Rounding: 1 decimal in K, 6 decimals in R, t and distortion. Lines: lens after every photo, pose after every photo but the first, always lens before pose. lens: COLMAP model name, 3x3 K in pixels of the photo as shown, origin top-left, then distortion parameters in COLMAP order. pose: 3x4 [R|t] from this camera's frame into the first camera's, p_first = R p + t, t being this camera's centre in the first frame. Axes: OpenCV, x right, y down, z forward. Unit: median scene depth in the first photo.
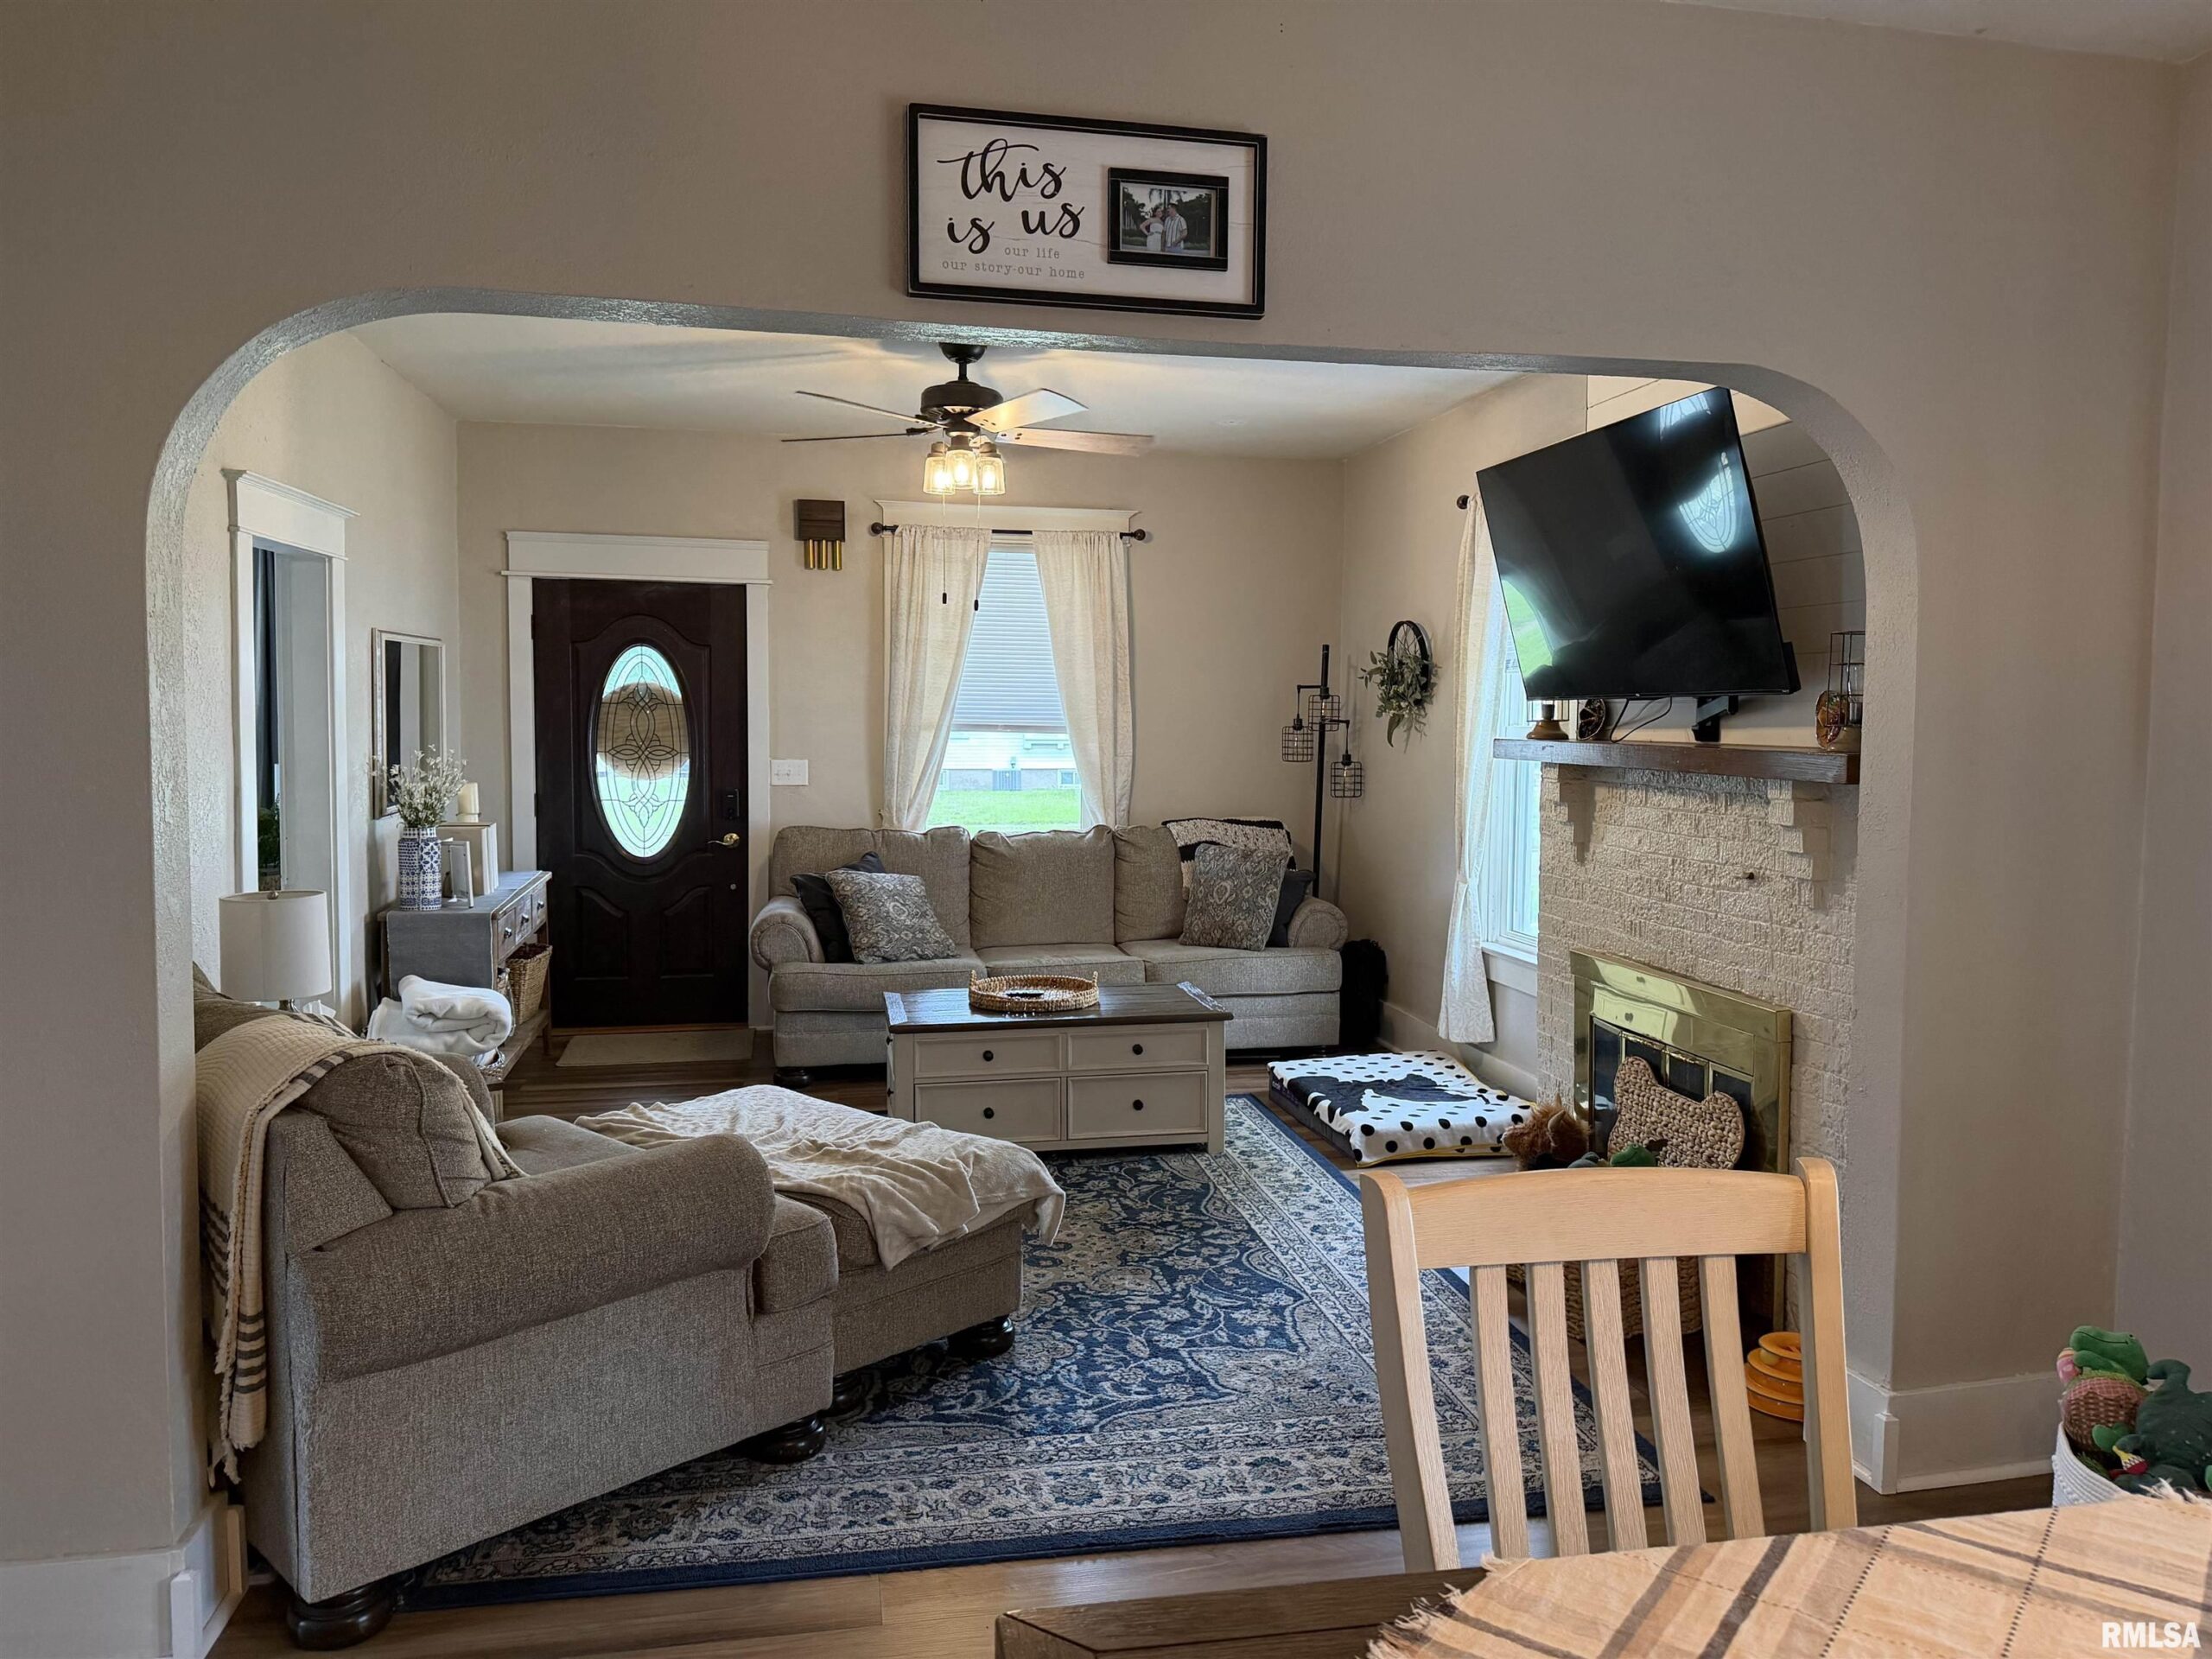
lens RADIAL K [[1546.1, 0, 1089.5], [0, 1546.1, 823.1], [0, 0, 1]] dist [0.049139, -0.063877]
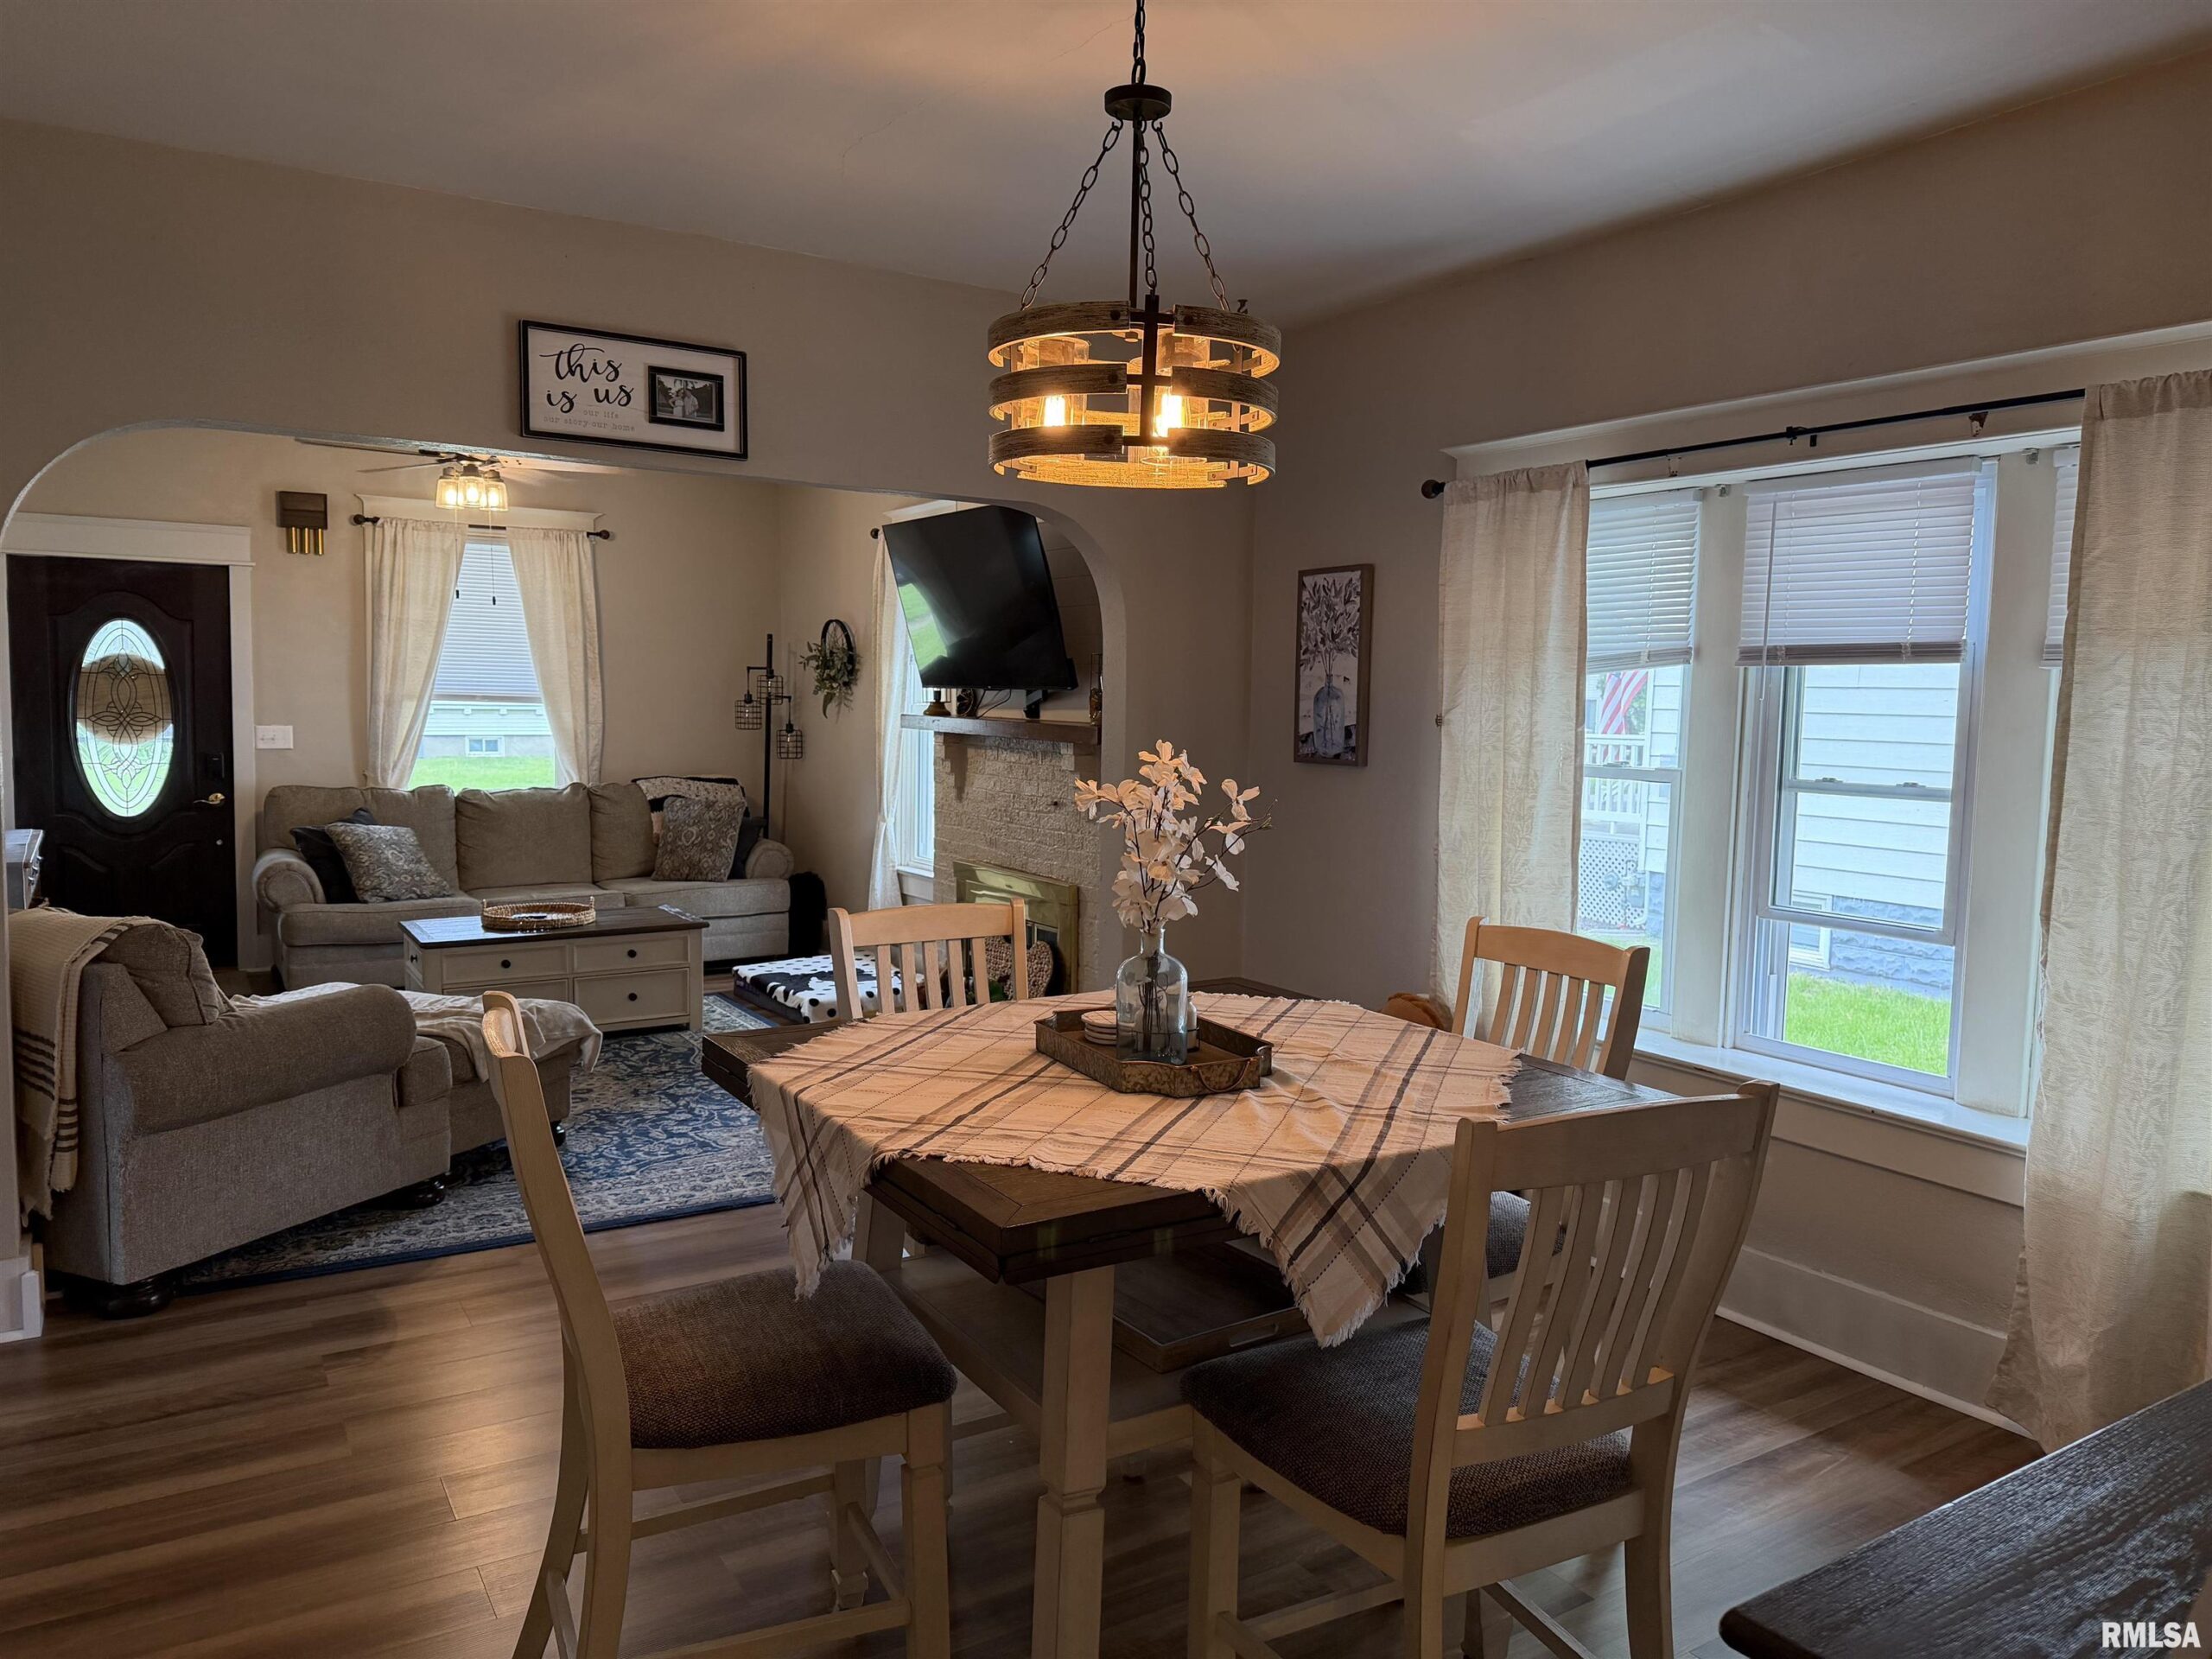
lens RADIAL K [[1546.1, 0, 1150.7], [0, 1546.1, 813.1], [0, 0, 1]] dist [0.049139, -0.063877]
pose [[0.920278, -0.018347, 0.390834, -0.089936], [0.012567, 0.999771, 0.017343, 0.015734], [-0.391063, -0.011048, 0.920298, -0.427020]]
